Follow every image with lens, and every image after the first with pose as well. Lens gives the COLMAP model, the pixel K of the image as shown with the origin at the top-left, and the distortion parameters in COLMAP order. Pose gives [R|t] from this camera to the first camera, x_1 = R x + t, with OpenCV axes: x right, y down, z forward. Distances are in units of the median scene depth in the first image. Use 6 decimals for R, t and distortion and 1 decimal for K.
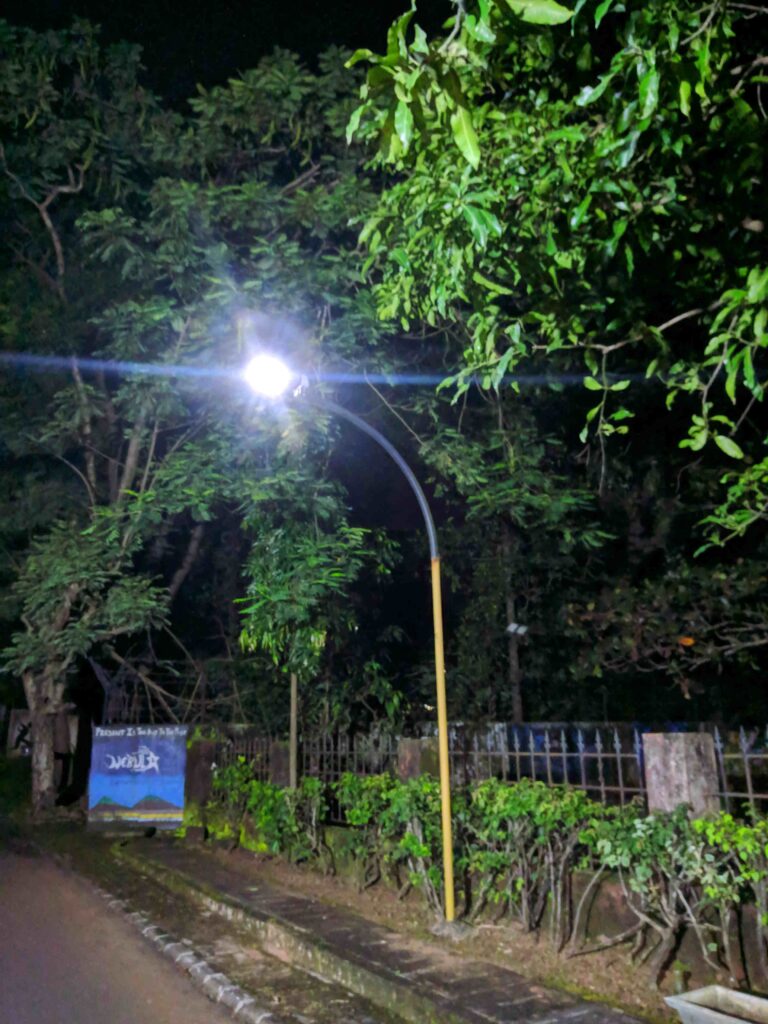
lens RADIAL K [[804.1, 0, 385.4], [0, 804.1, 506.3], [0, 0, 1]] dist [0.067808, -0.146070]
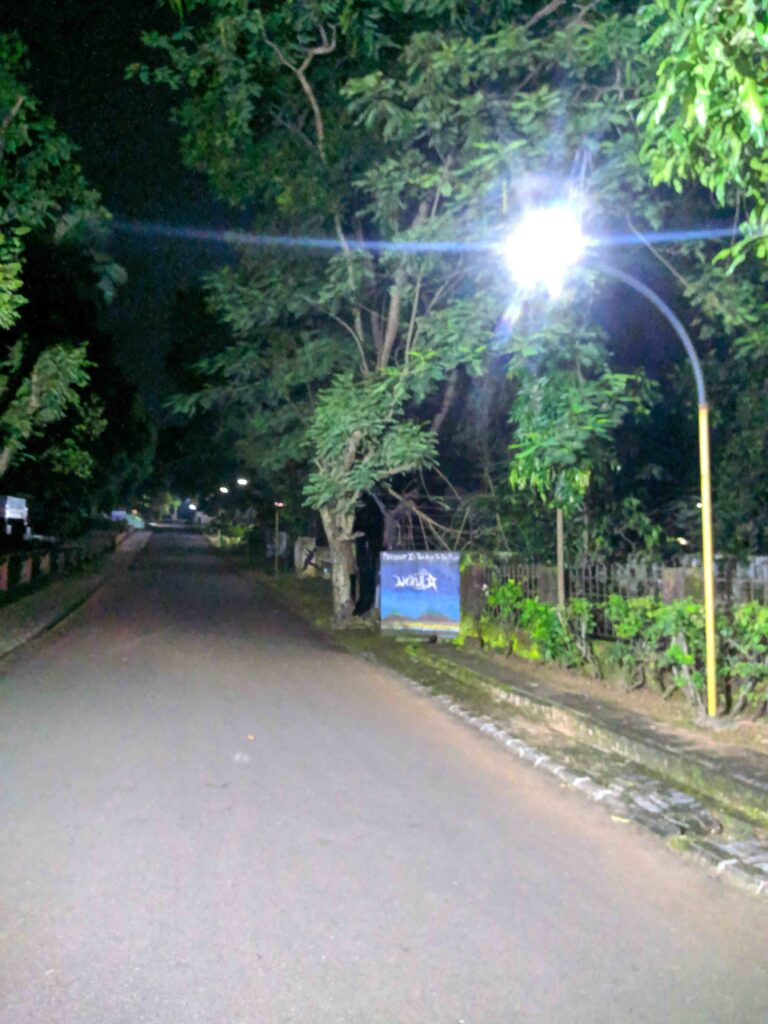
lens RADIAL K [[807.7, 0, 385.5], [0, 807.7, 505.7], [0, 0, 1]] dist [0.069050, -0.154053]
pose [[0.956789, 0.000364, -0.290784, -0.018085], [0.058346, 0.979422, 0.193207, -0.025511], [0.284871, -0.201825, 0.937078, -0.106665]]
